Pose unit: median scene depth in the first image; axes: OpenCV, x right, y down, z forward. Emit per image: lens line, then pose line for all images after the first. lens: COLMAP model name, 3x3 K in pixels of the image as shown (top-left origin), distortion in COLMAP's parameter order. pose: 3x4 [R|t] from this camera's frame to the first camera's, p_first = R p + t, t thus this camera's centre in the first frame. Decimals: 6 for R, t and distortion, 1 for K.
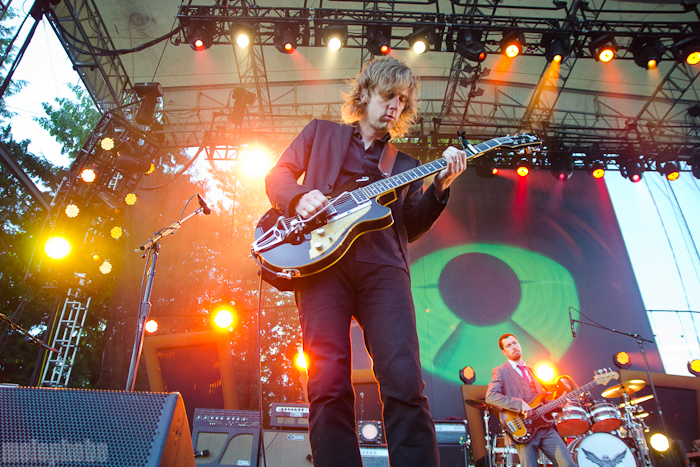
lens RADIAL K [[510.9, 0, 350.0], [0, 510.9, 233.5], [0, 0, 1]] dist [-0.034755, 0.004388]
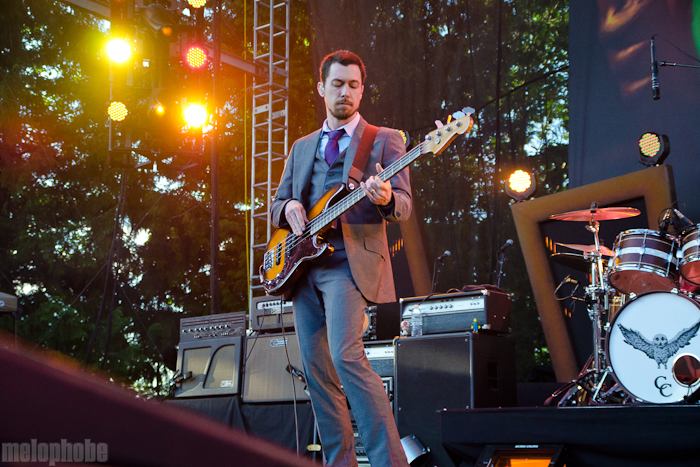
lens RADIAL K [[1083.3, 0, 350.0], [0, 1083.3, 233.5], [0, 0, 1]] dist [0.054264, 0.059285]
pose [[0.725915, -0.146475, -0.672006, 0.509865], [0.360238, 0.913292, 0.190069, 0.009658], [0.585897, -0.380056, 0.715739, 0.026248]]
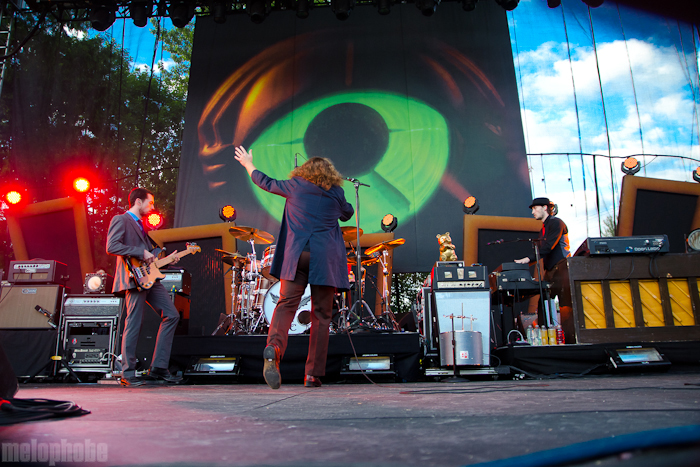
lens RADIAL K [[507.0, 0, 350.0], [0, 507.0, 233.5], [0, 0, 1]] dist [-0.080150, -0.001462]
pose [[0.996966, -0.047170, -0.061921, 0.338995], [0.062092, 0.961653, 0.267149, 0.024204], [0.046945, -0.270183, 0.961664, 0.030651]]
